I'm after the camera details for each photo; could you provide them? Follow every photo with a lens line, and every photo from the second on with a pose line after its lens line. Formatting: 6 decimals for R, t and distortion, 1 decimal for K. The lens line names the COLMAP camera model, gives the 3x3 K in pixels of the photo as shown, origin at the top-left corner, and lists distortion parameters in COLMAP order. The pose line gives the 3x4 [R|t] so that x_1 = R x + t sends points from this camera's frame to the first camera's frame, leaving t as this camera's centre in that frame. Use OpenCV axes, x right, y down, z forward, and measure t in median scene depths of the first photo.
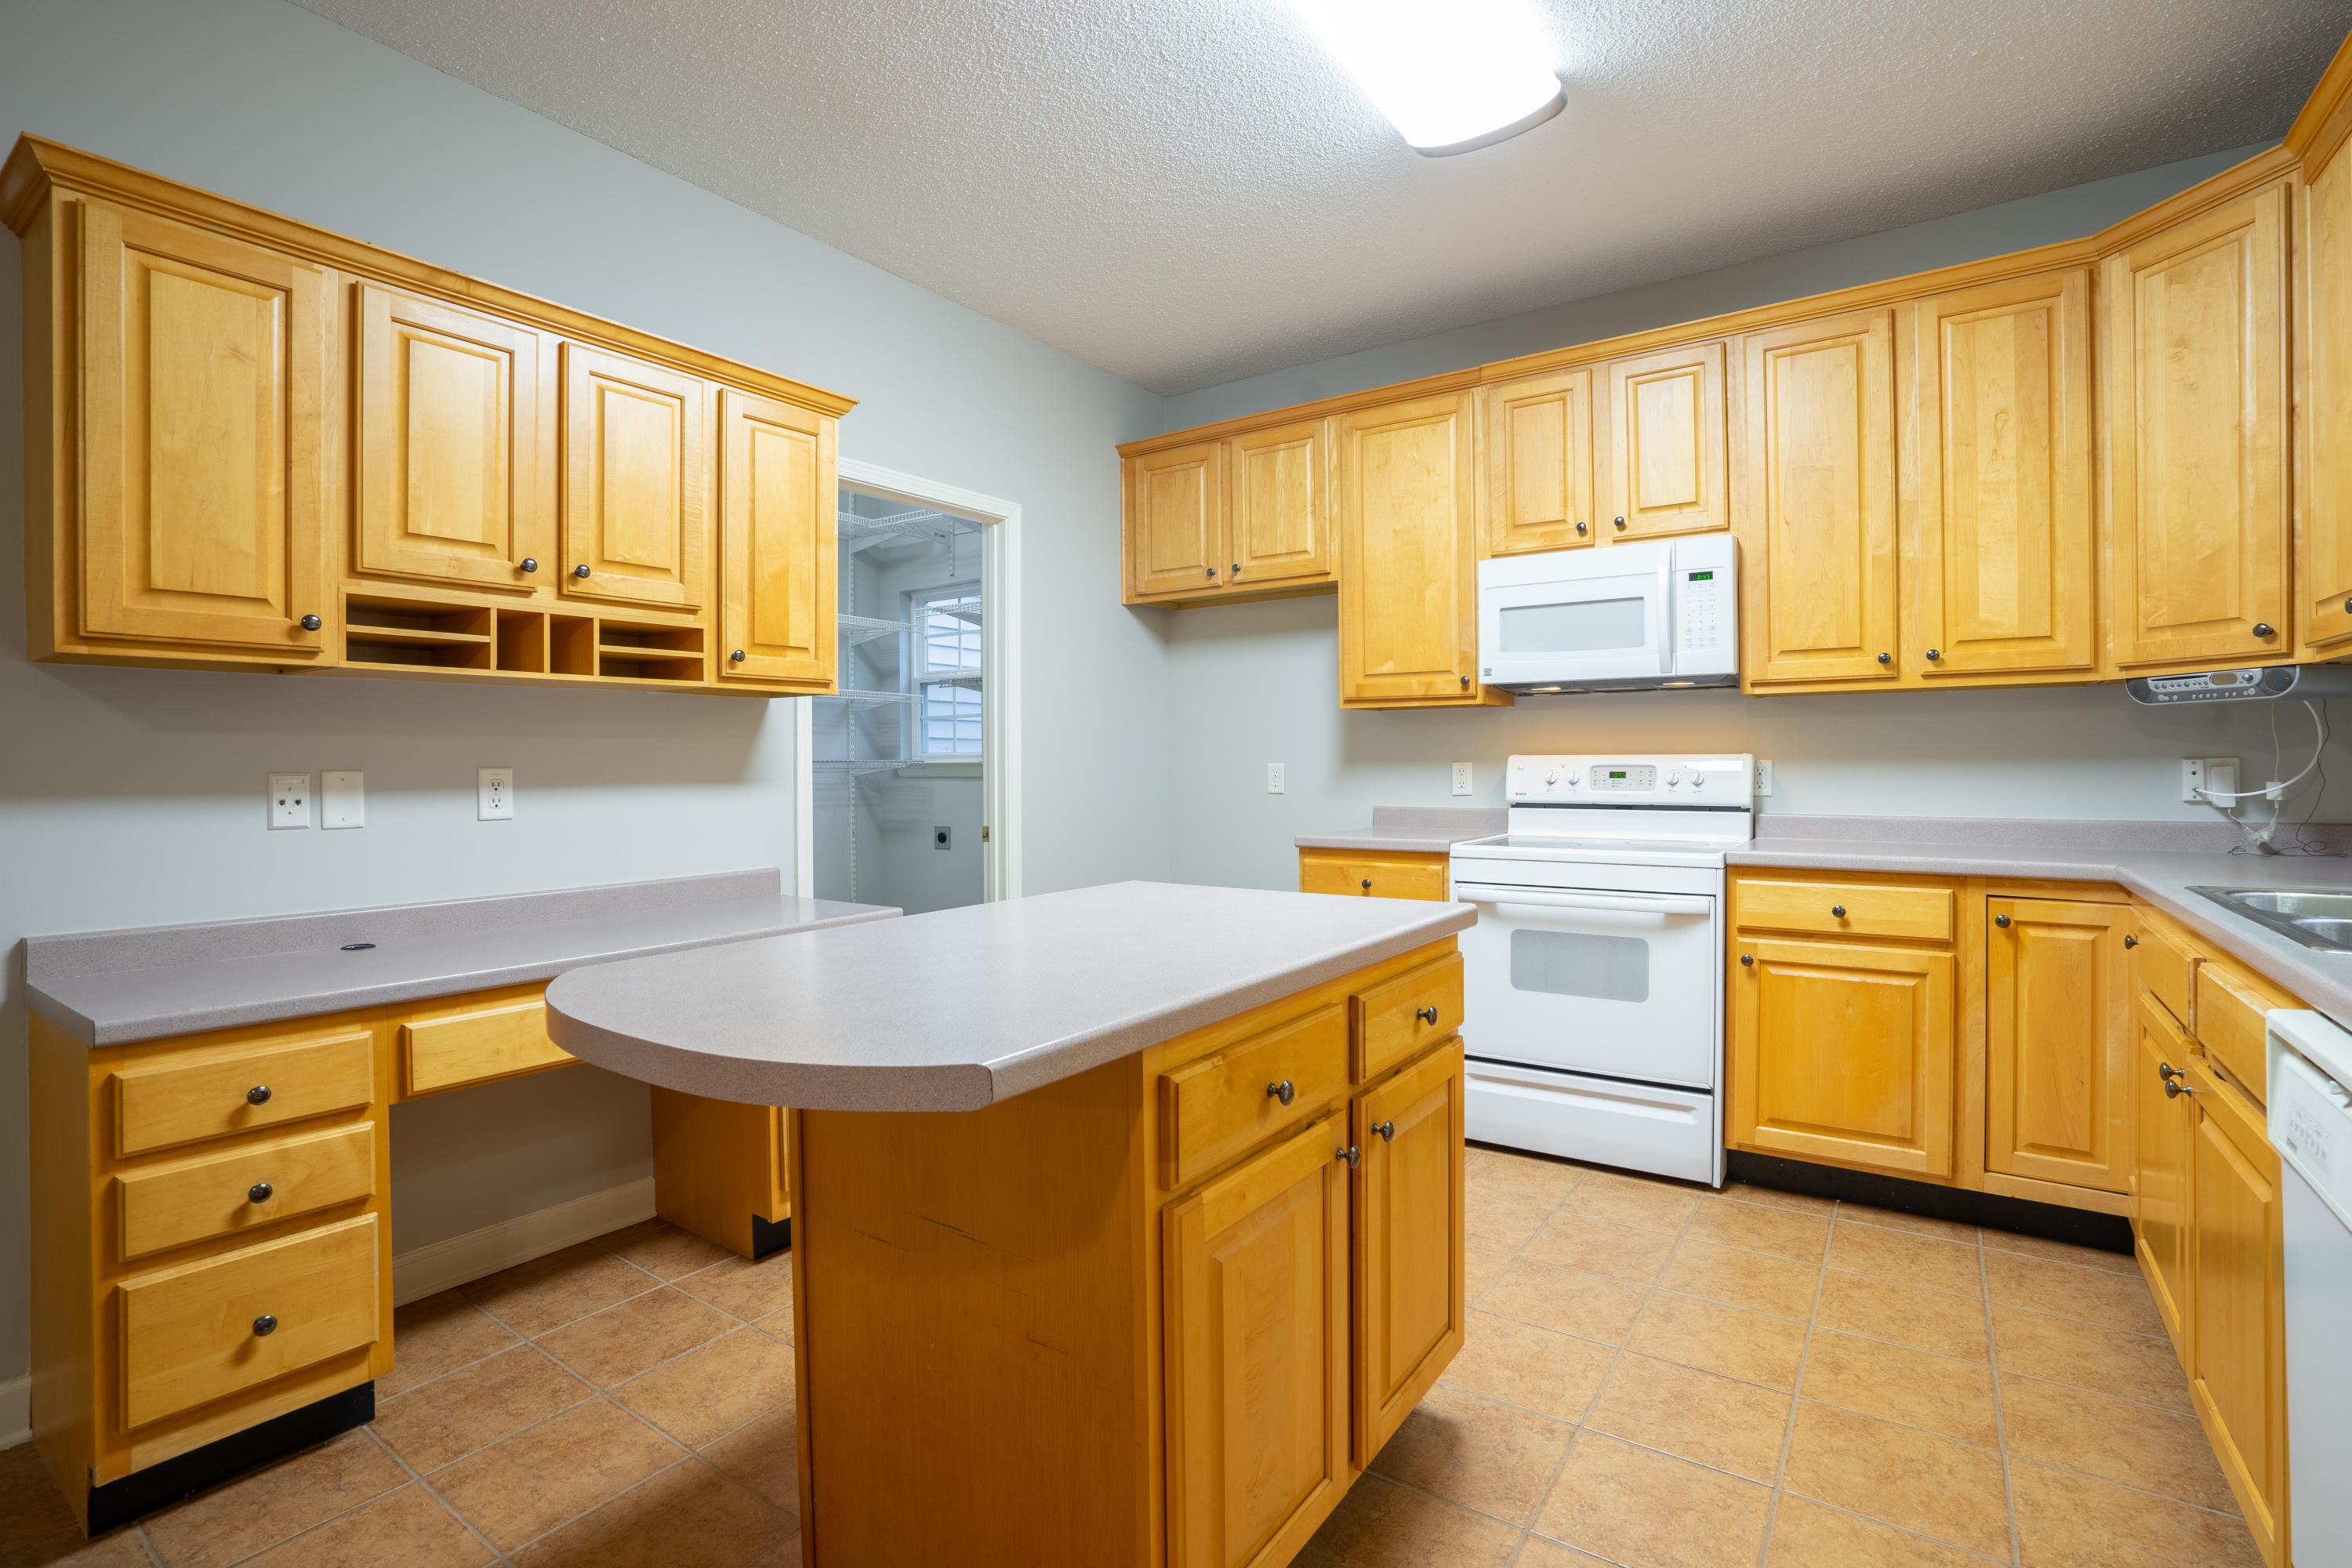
lens RADIAL K [[1084.7, 0, 1197.7], [0, 1084.7, 770.6], [0, 0, 1]] dist [-0.023562, 0.002116]
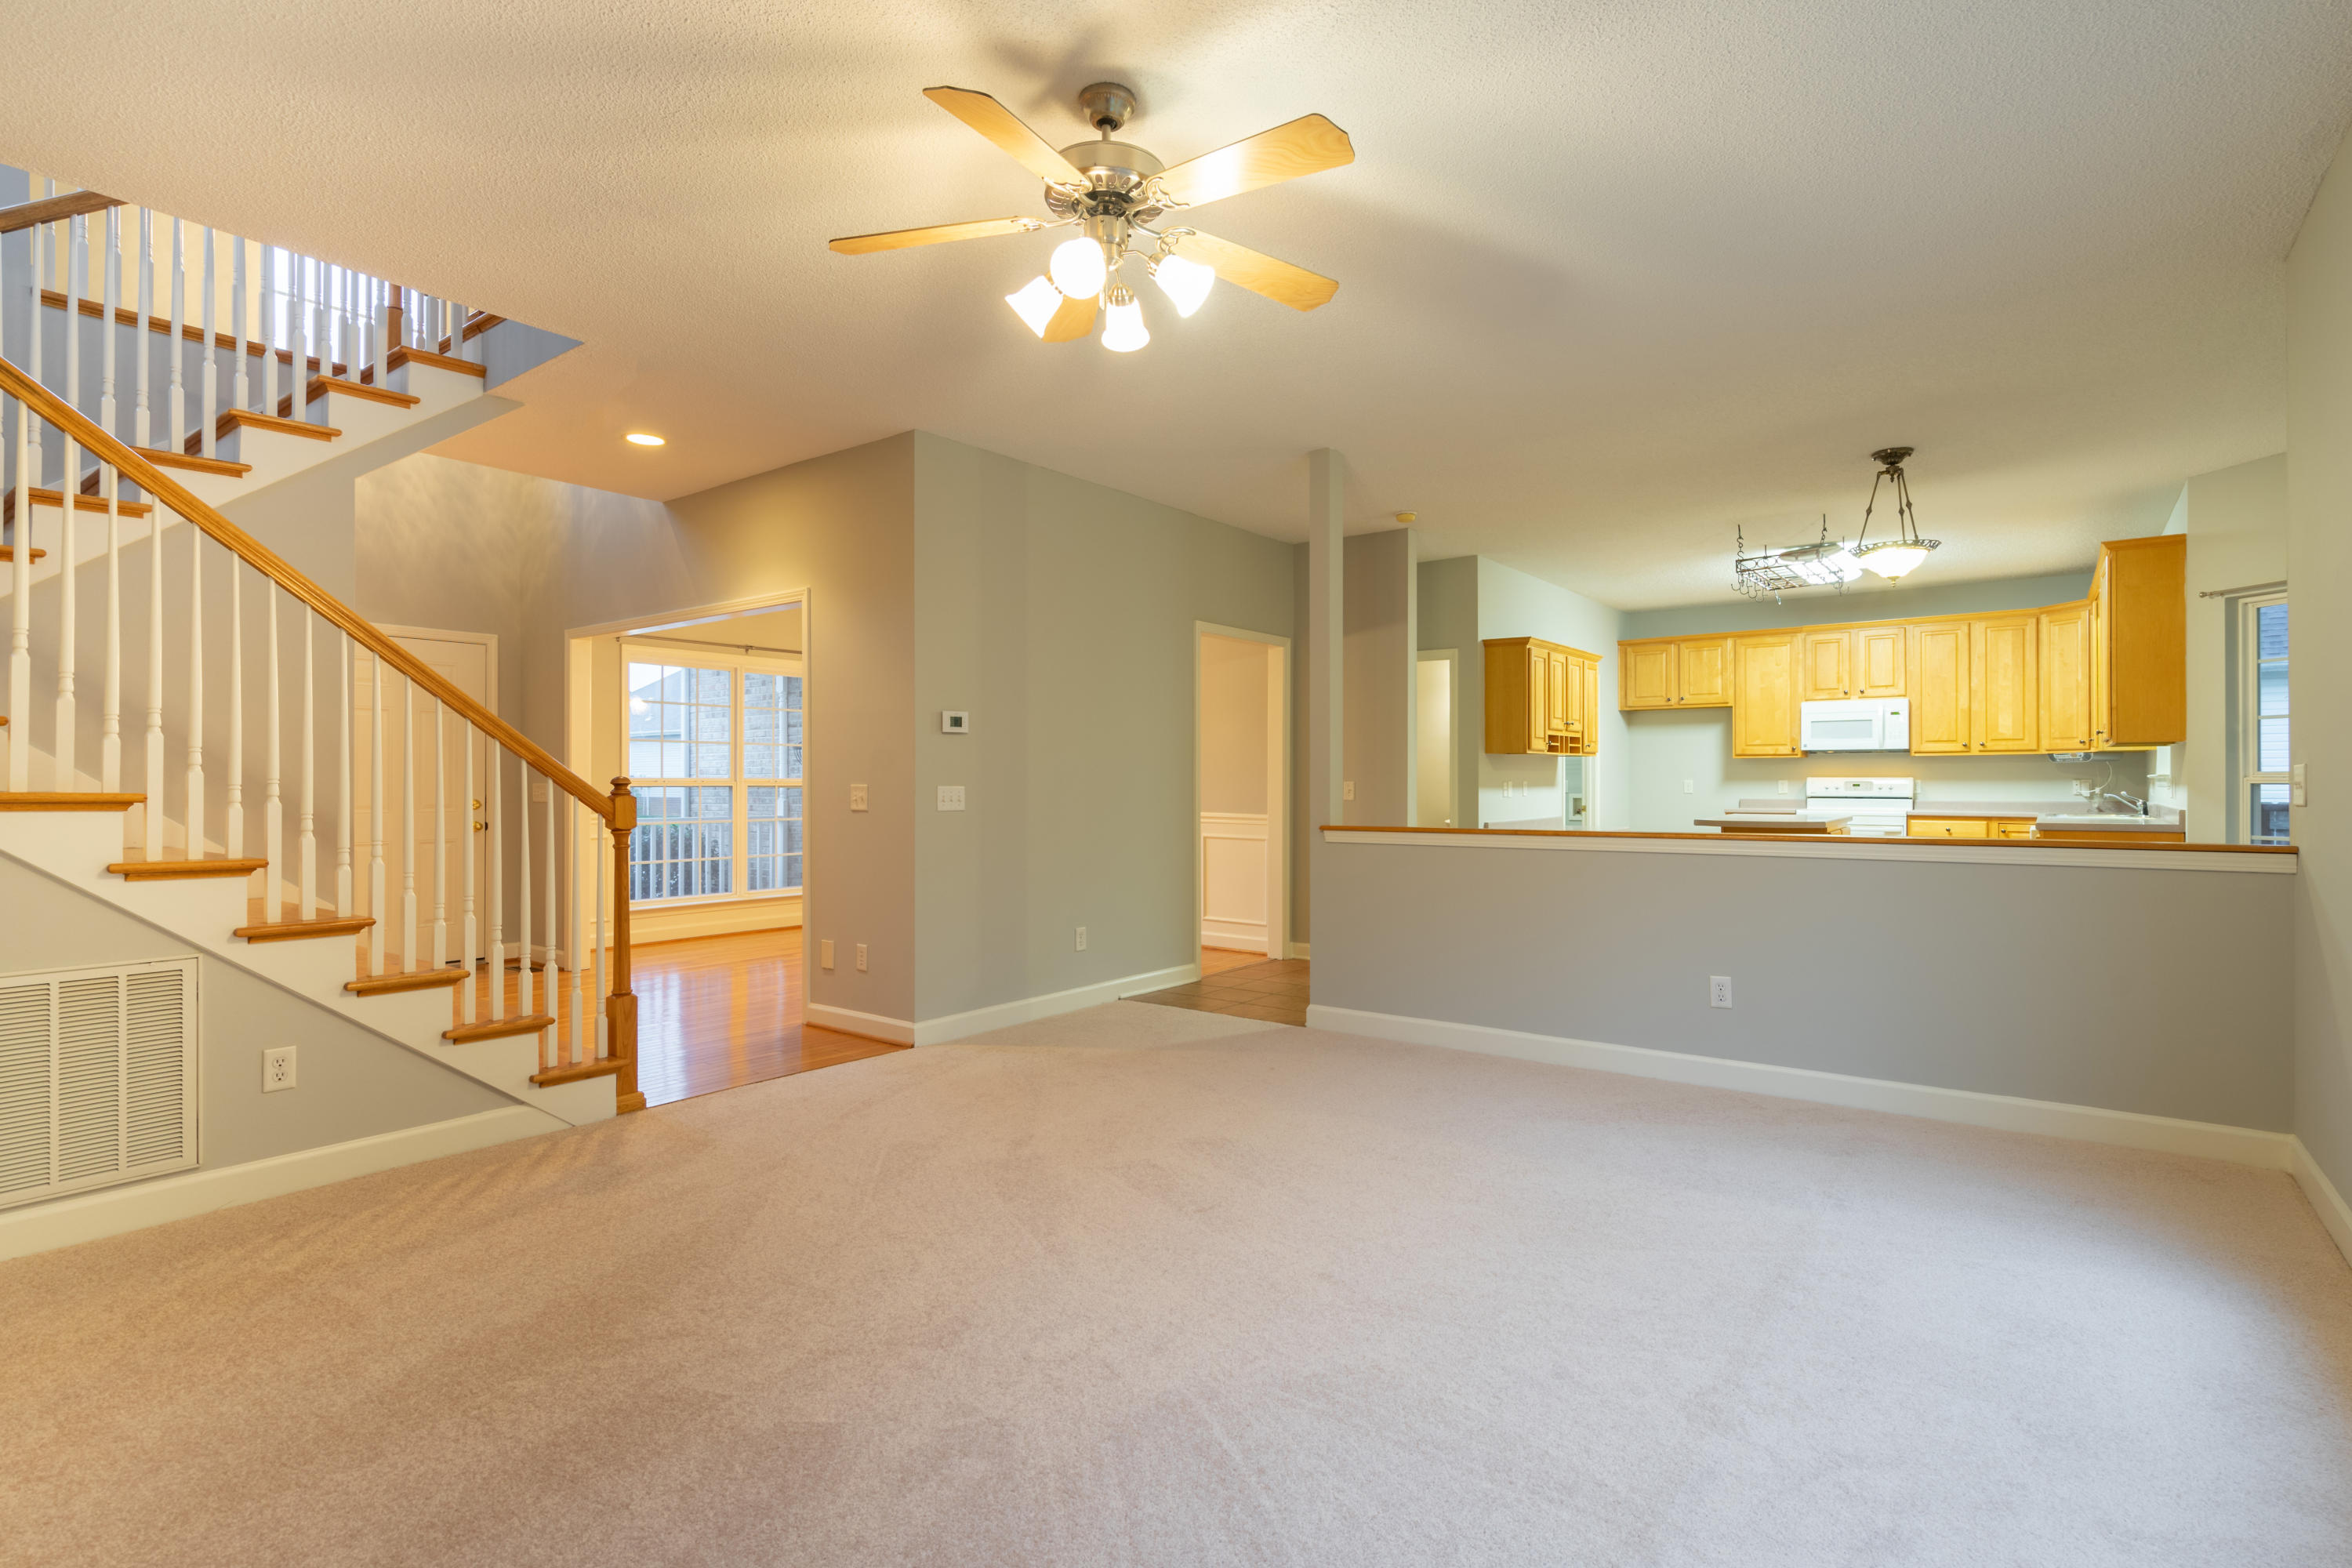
lens RADIAL K [[1140.6, 0, 1173.3], [0, 1140.6, 784.3], [0, 0, 1]] dist [0.004099, 0.000113]
pose [[0.998767, 0.003247, -0.049535, -1.182582], [-0.003327, 0.999993, -0.001518, 0.012060], [0.049529, 0.001681, 0.998771, -1.928424]]
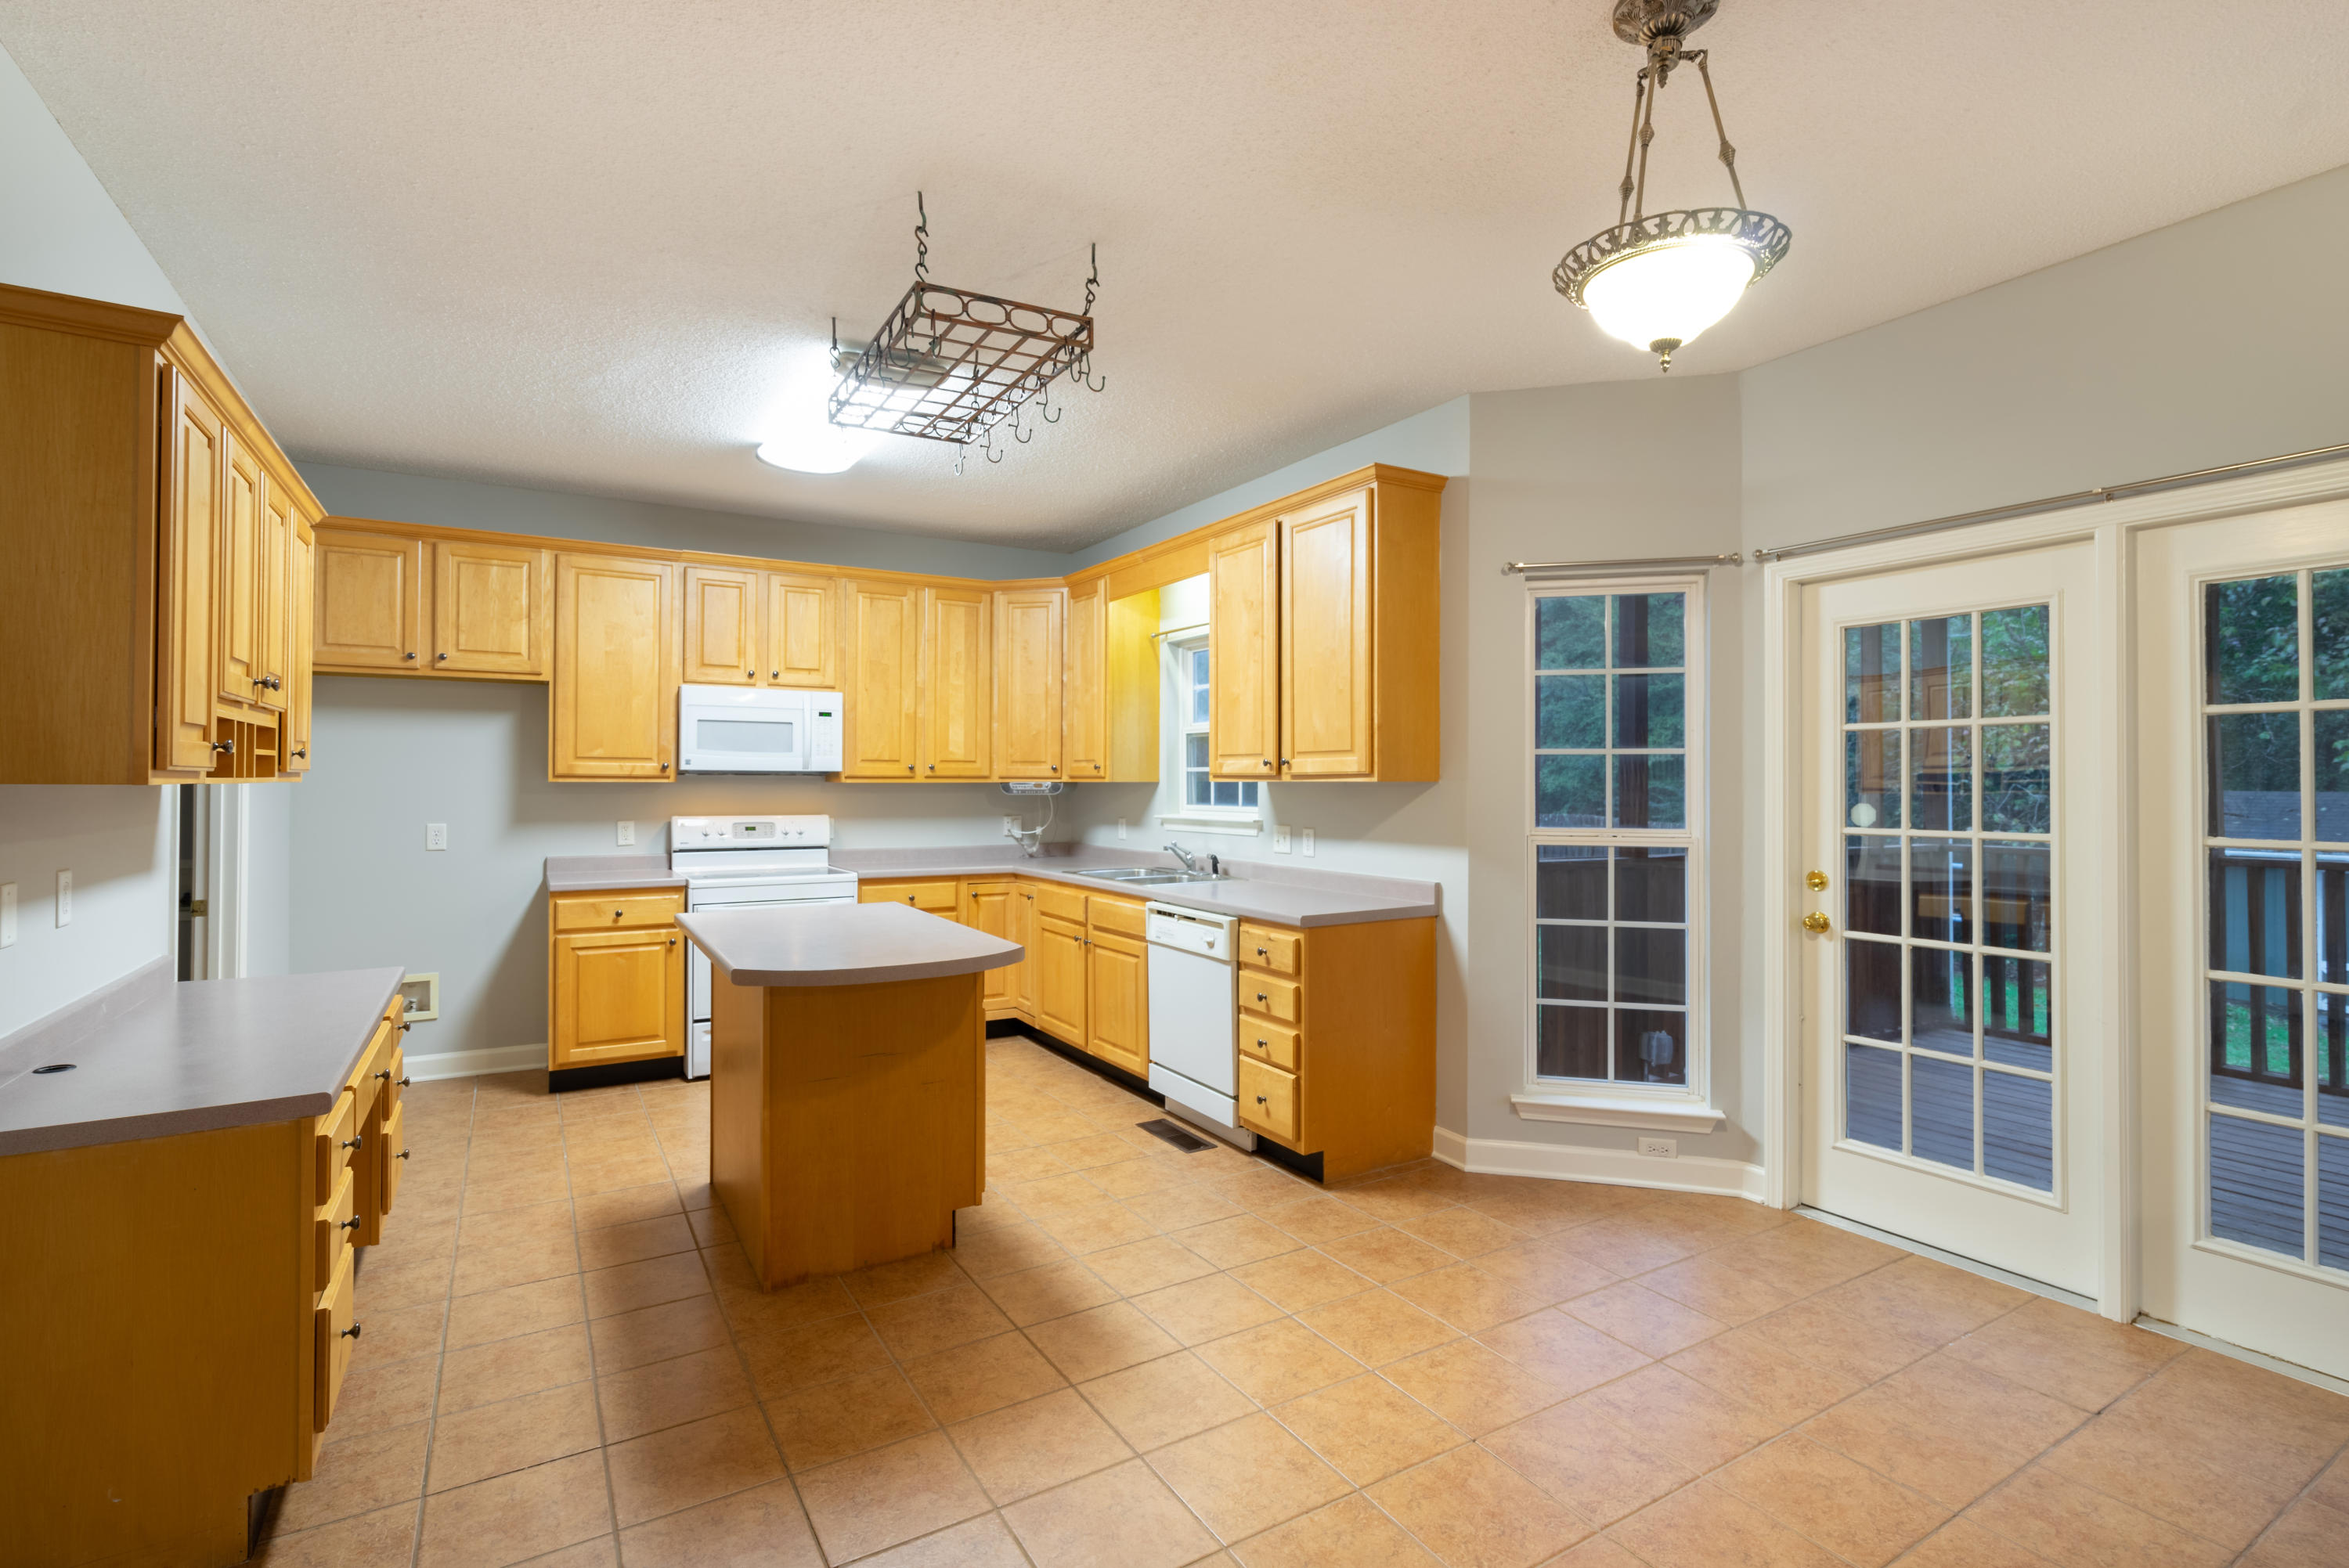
lens RADIAL K [[1083.2, 0, 1174.6], [0, 1083.2, 776.4], [0, 0, 1]] dist [-0.023562, 0.002116]
pose [[0.405541, 0.009976, 0.914022, -0.845802], [0.000477, 0.999938, -0.011126, -0.058665], [-0.914077, 0.004948, 0.405511, -0.202530]]
